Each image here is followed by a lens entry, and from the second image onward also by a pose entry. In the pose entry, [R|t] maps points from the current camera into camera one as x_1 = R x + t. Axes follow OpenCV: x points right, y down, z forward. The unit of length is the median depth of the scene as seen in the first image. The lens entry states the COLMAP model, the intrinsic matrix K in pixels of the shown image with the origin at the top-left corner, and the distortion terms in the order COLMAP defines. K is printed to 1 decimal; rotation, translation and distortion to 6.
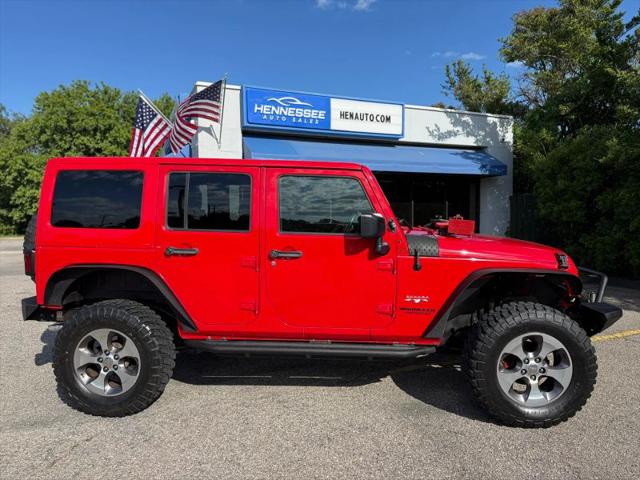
lens RADIAL K [[452.8, 0, 316.3], [0, 452.8, 240.1], [0, 0, 1]] dist [0.055426, -0.074278]
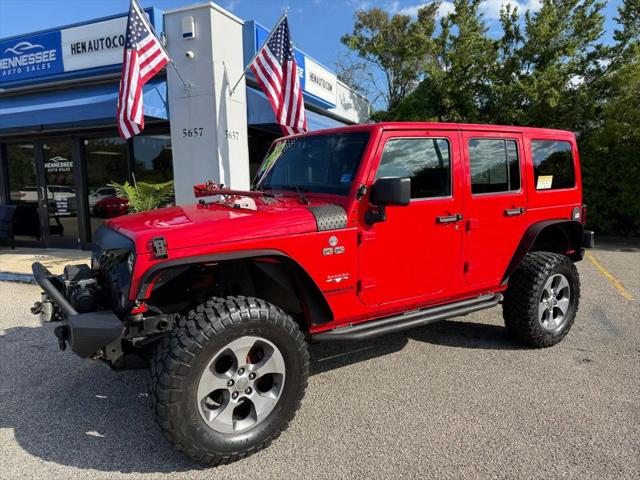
lens RADIAL K [[452.0, 0, 319.1], [0, 452.0, 243.7], [0, 0, 1]] dist [0.003182, -0.002088]
pose [[0.711754, -0.084419, 0.697338, -0.648131], [0.032140, 0.995626, 0.087725, -0.009927], [-0.701694, -0.040026, 0.711354, 0.315619]]
